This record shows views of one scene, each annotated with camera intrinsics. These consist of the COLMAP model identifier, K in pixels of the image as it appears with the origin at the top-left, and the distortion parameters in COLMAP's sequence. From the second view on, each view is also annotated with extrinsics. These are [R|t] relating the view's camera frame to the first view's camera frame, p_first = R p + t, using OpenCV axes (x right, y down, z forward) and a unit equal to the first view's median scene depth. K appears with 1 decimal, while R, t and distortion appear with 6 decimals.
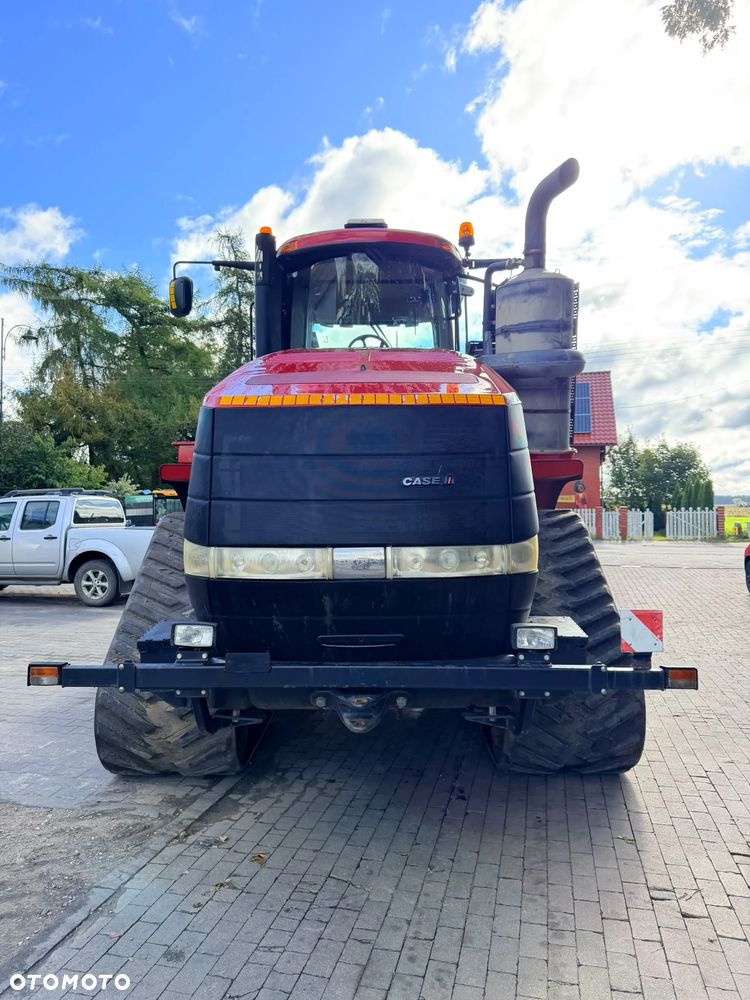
lens RADIAL K [[710.3, 0, 380.0], [0, 710.3, 501.2], [0, 0, 1]] dist [0.026839, -0.029419]
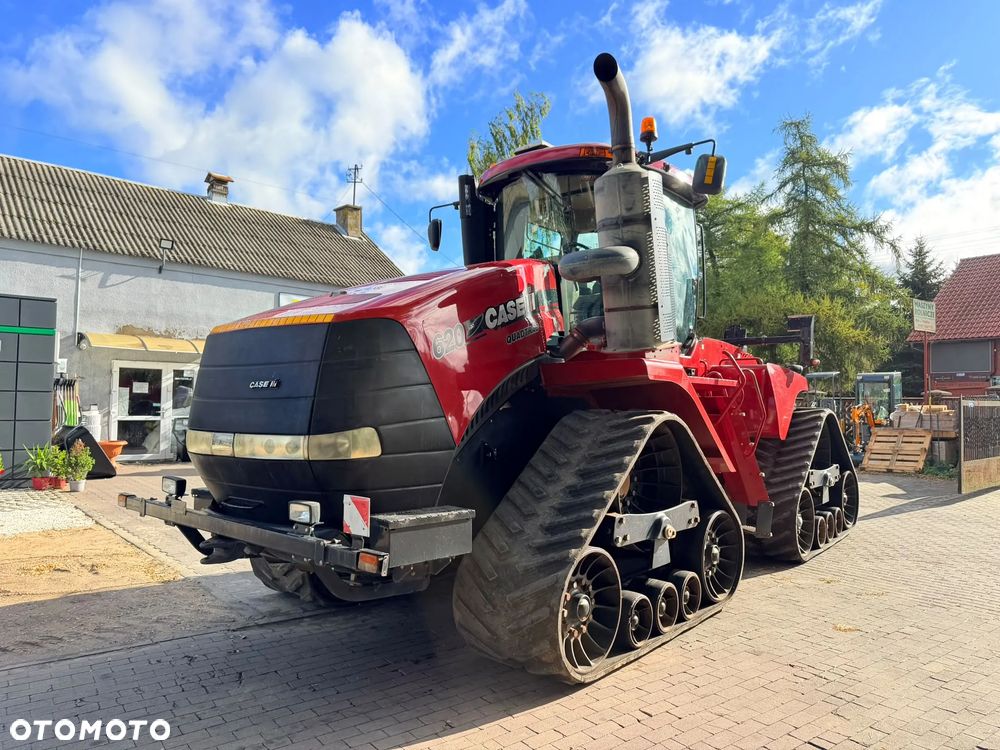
lens RADIAL K [[702.7, 0, 506.2], [0, 702.7, 374.8], [0, 0, 1]] dist [0.068111, -0.094538]
pose [[0.773977, -0.011157, -0.633115, 0.943933], [-0.007989, 0.999593, -0.027381, -0.011360], [0.633163, 0.026250, 0.773573, 0.200945]]
